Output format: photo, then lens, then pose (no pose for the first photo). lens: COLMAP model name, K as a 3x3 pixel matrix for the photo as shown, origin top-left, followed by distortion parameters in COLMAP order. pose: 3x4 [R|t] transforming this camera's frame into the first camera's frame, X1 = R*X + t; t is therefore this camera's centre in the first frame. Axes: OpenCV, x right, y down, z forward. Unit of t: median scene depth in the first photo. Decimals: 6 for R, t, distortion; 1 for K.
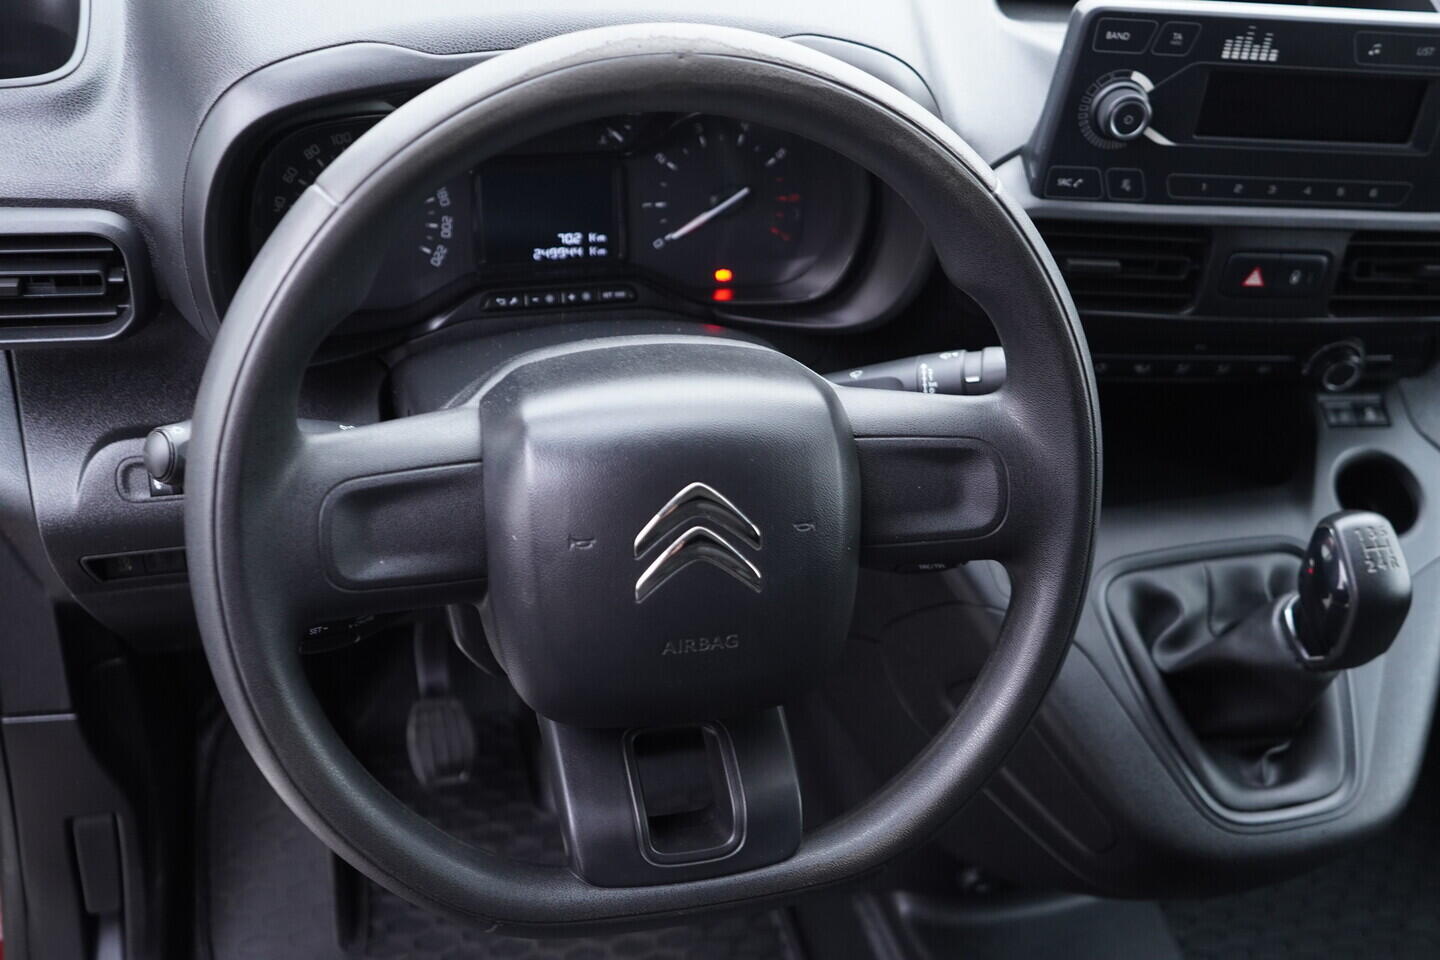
lens RADIAL K [[1478.7, 0, 720.0], [0, 1478.7, 480.0], [0, 0, 1]] dist [-0.027986, 0.062741]
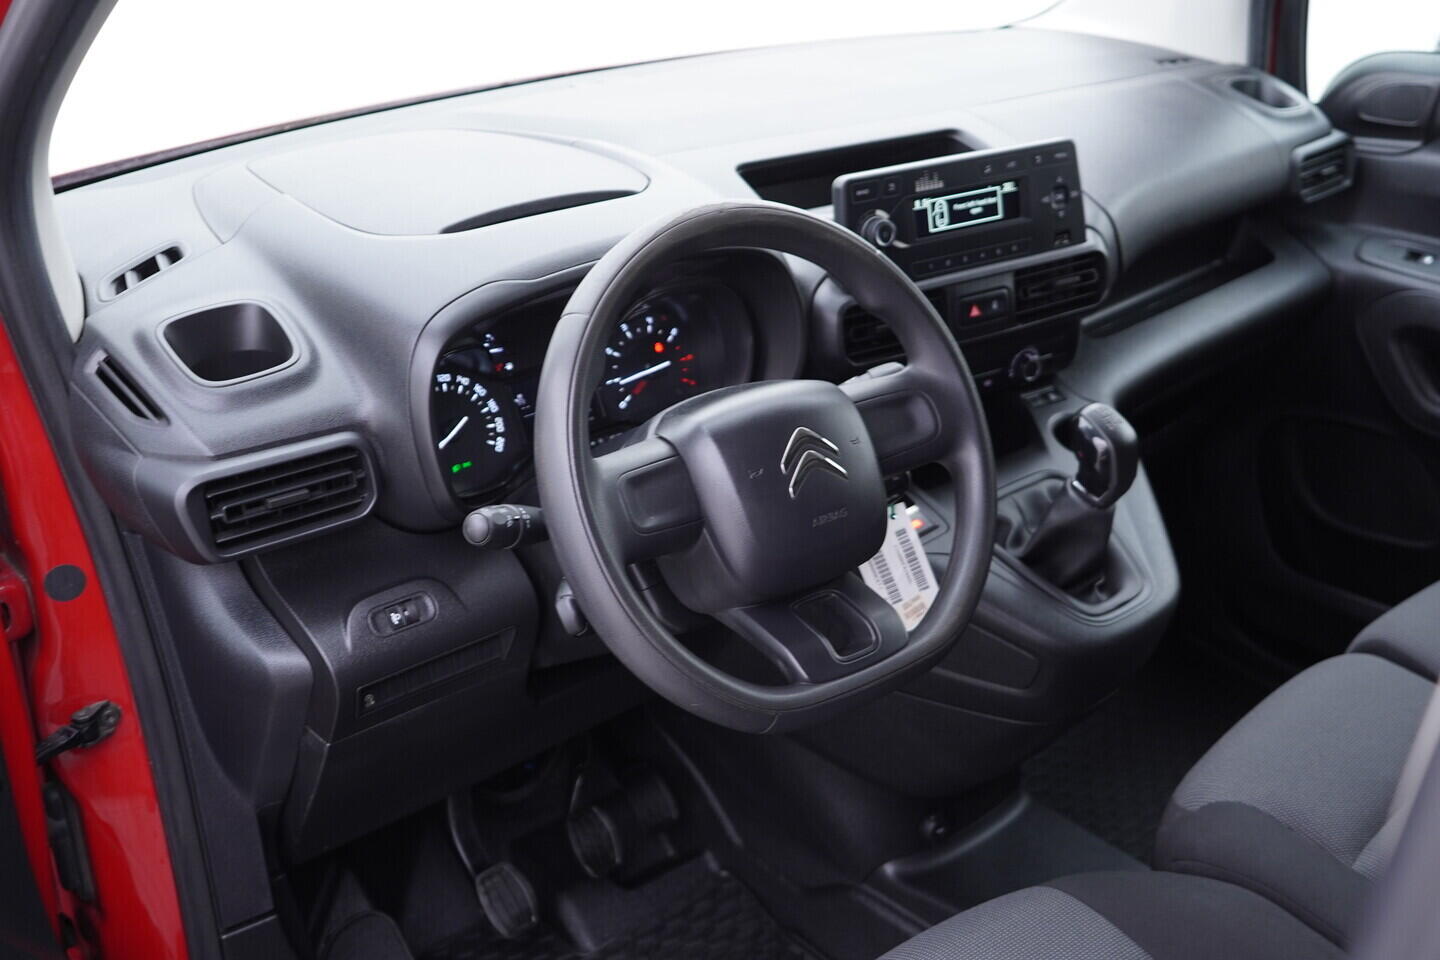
lens RADIAL K [[1484.3, 0, 720.0], [0, 1484.3, 480.0], [0, 0, 1]] dist [-0.000083, 0.027901]
pose [[0.903421, -0.292943, 0.313073, -0.492504], [0.365879, 0.907411, -0.206733, 0.285359], [-0.223525, 0.301313, 0.926956, -0.449209]]
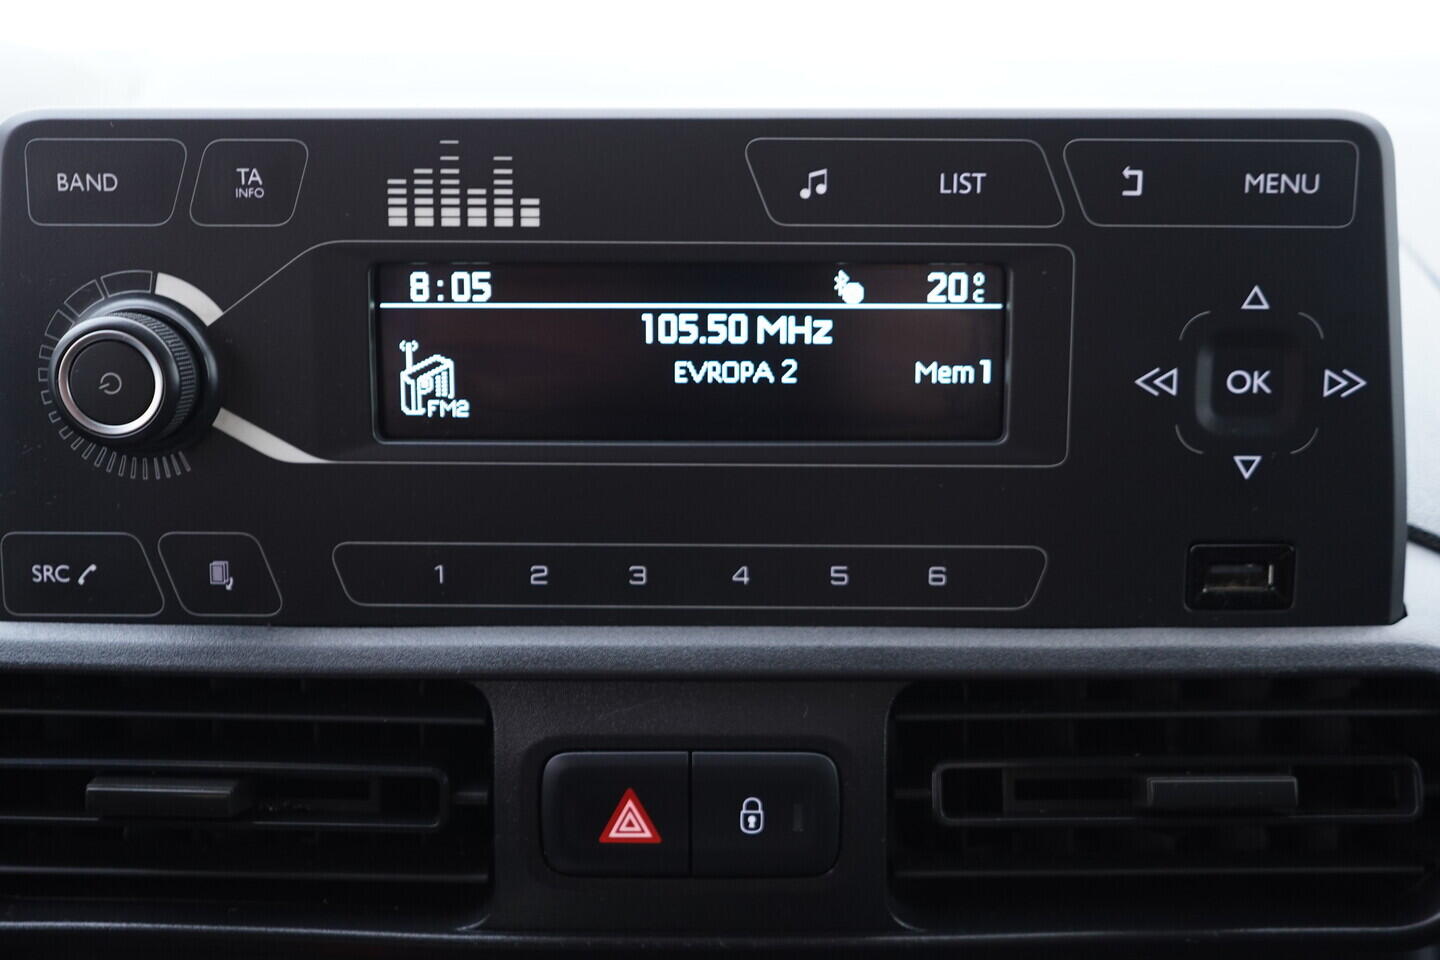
lens RADIAL K [[1484.3, 0, 720.0], [0, 1484.3, 480.0], [0, 0, 1]] dist [-0.000083, 0.027901]
pose [[0.985007, -0.062281, -0.160880, 0.456238], [-0.007980, 0.915112, -0.403120, -0.068593], [0.172330, 0.398360, 0.900895, 0.657723]]
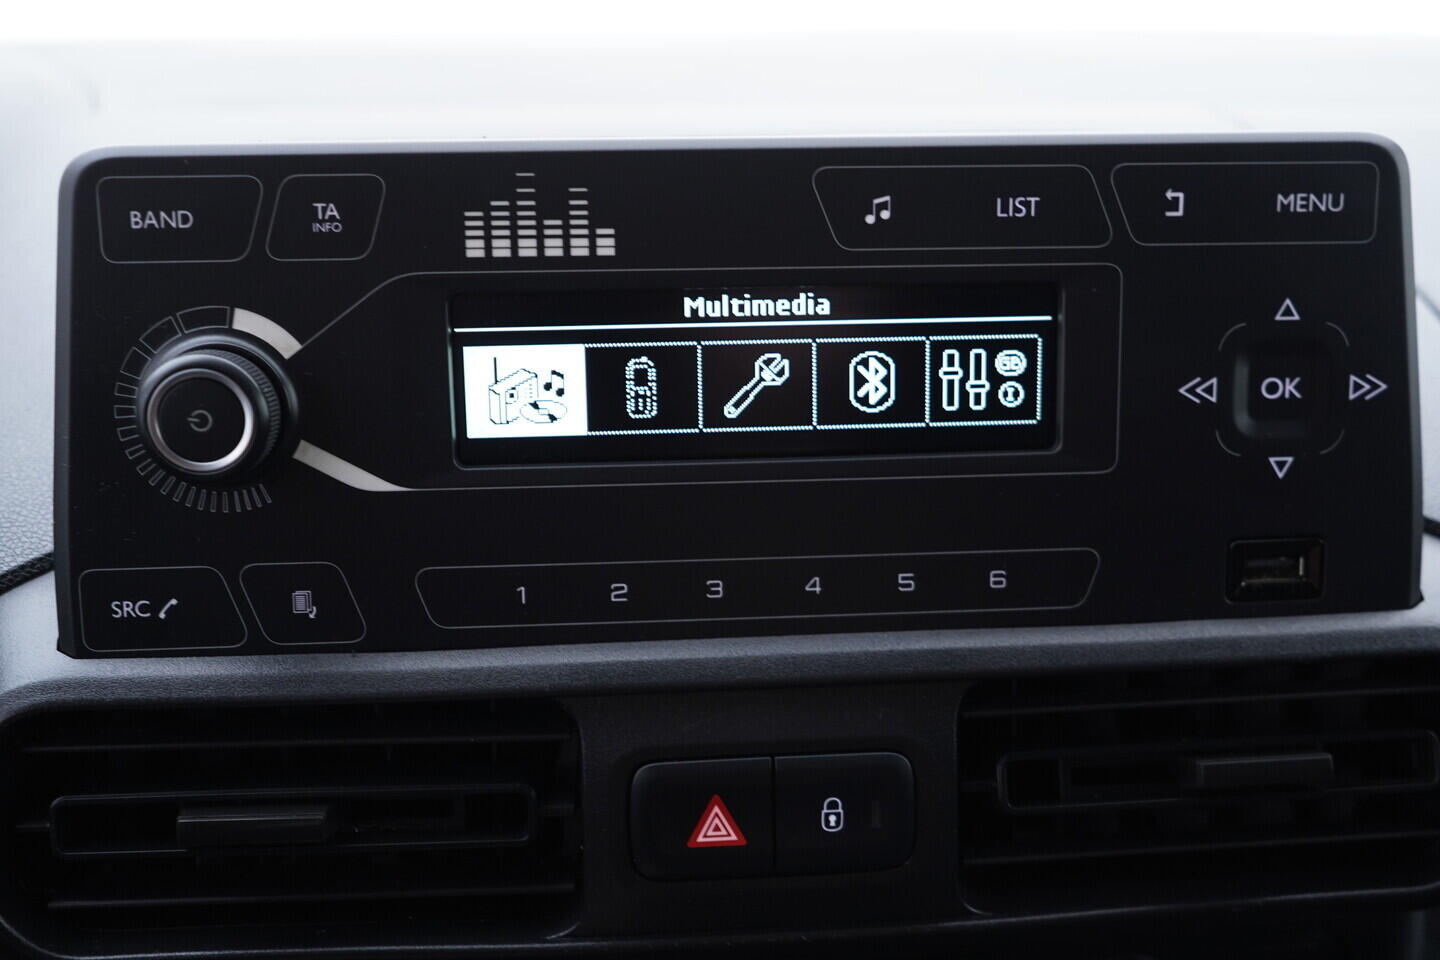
lens RADIAL K [[1484.3, 0, 720.0], [0, 1484.3, 480.0], [0, 0, 1]] dist [-0.000083, 0.027901]
pose [[0.992799, -0.090538, -0.078444, 0.408806], [0.053529, 0.921097, -0.385635, -0.073808], [0.107169, 0.378659, 0.919311, 0.633481]]
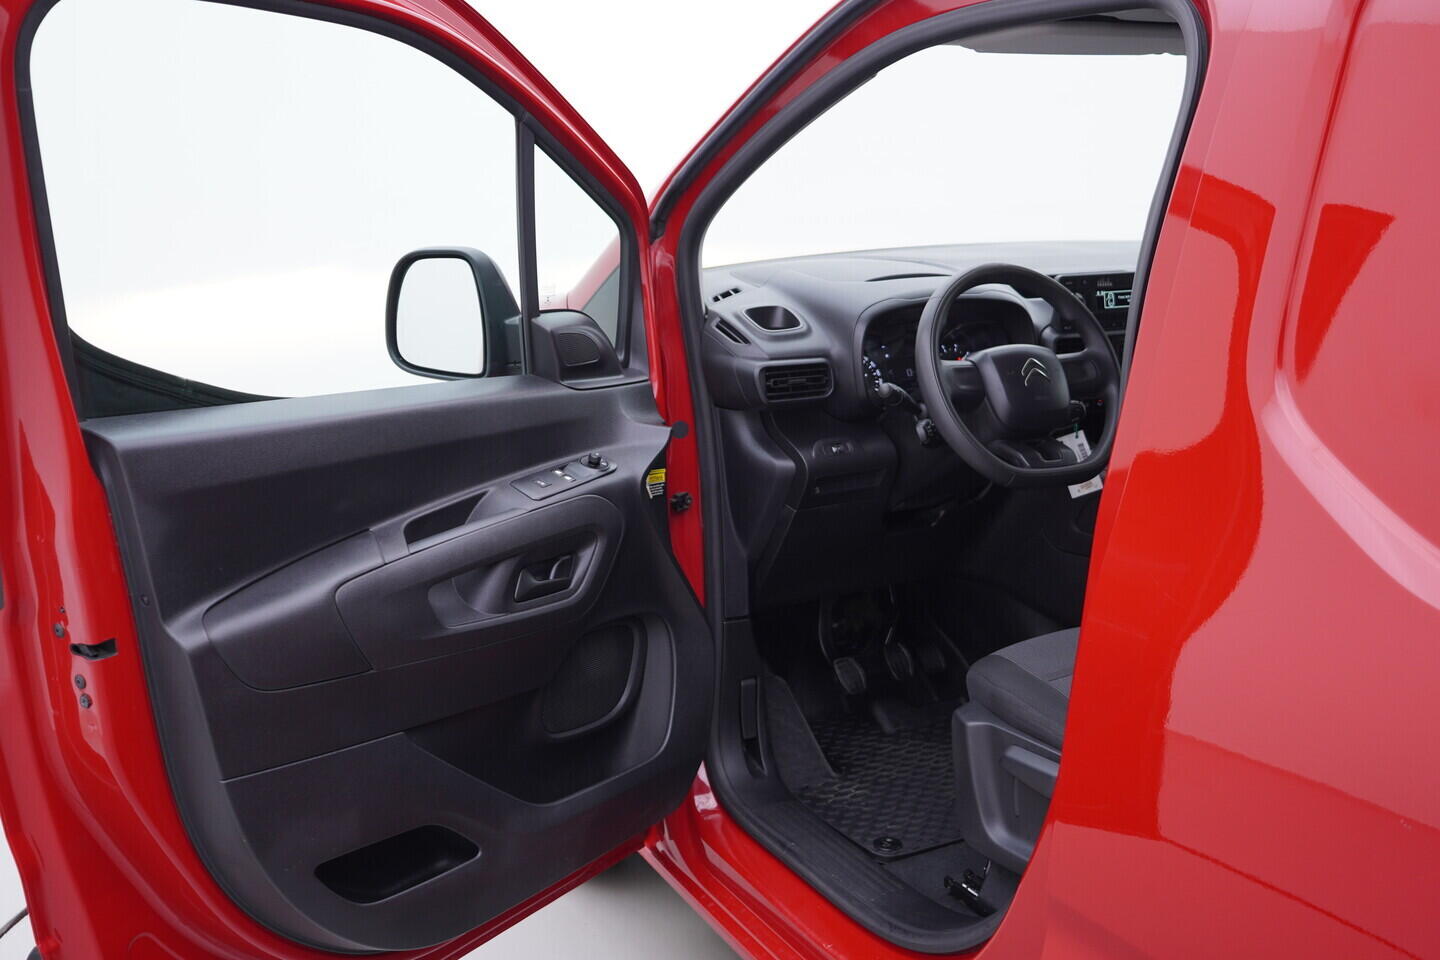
lens RADIAL K [[1478.7, 0, 720.0], [0, 1478.7, 480.0], [0, 0, 1]] dist [-0.027986, 0.062741]
pose [[0.962131, -0.172672, 0.210921, -1.237689], [0.249271, 0.870457, -0.424462, 1.273495], [-0.110305, 0.460965, 0.880536, -1.626859]]
